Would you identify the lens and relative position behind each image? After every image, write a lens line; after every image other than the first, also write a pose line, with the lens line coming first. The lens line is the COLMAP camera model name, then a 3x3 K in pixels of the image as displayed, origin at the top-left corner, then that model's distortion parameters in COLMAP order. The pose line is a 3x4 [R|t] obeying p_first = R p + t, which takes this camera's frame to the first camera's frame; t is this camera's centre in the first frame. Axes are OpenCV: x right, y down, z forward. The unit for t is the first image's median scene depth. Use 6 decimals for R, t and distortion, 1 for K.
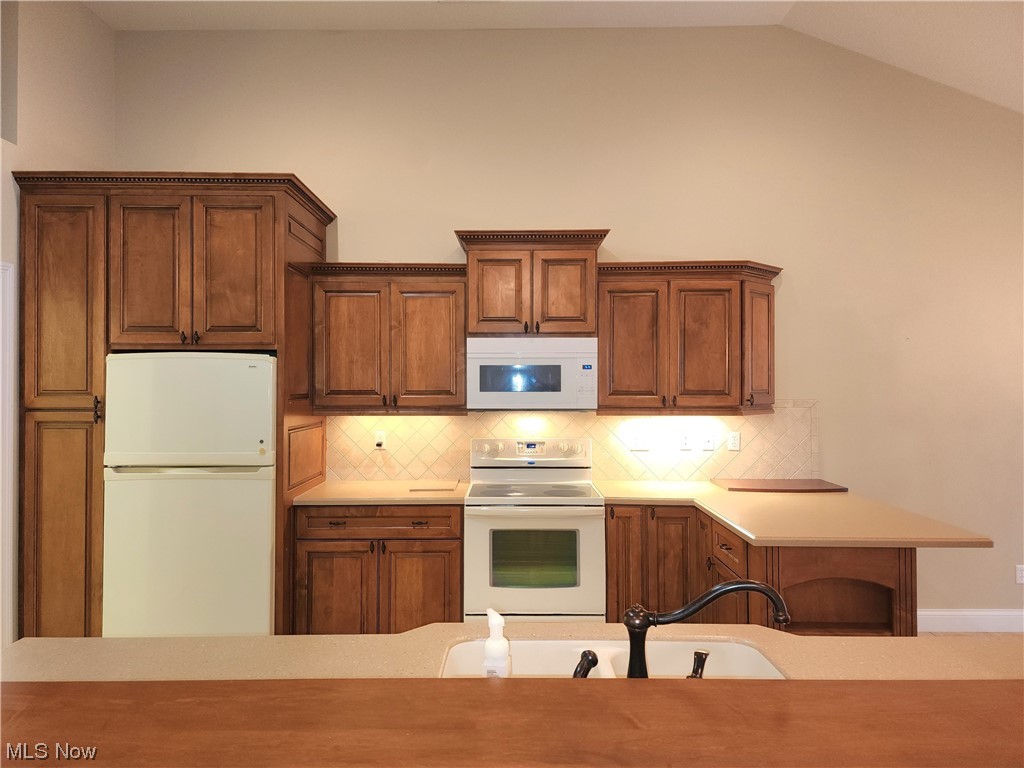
lens RADIAL K [[688.9, 0, 508.0], [0, 688.9, 377.7], [0, 0, 1]] dist [0.153152, -0.228275]
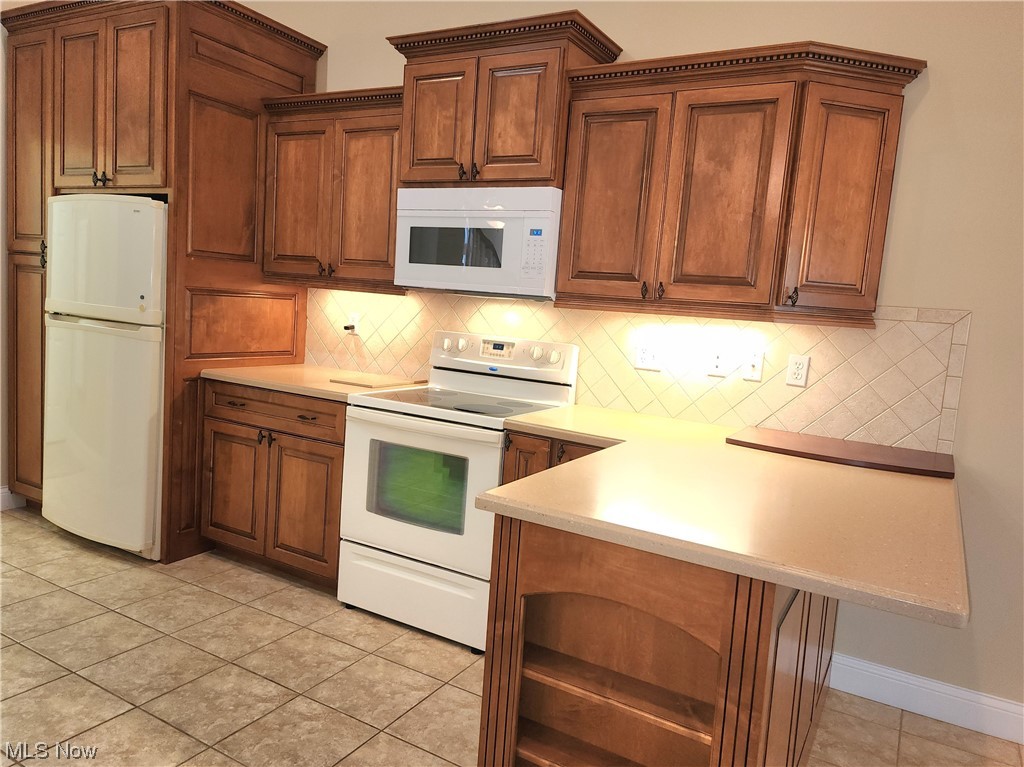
lens RADIAL K [[733.0, 0, 508.0], [0, 733.0, 386.6], [0, 0, 1]] dist [0.038353, -0.002587]
pose [[0.865889, 0.122902, -0.484904, 0.450518], [-0.069429, 0.989494, 0.126815, 0.044243], [0.495395, -0.076141, 0.865324, 0.351057]]
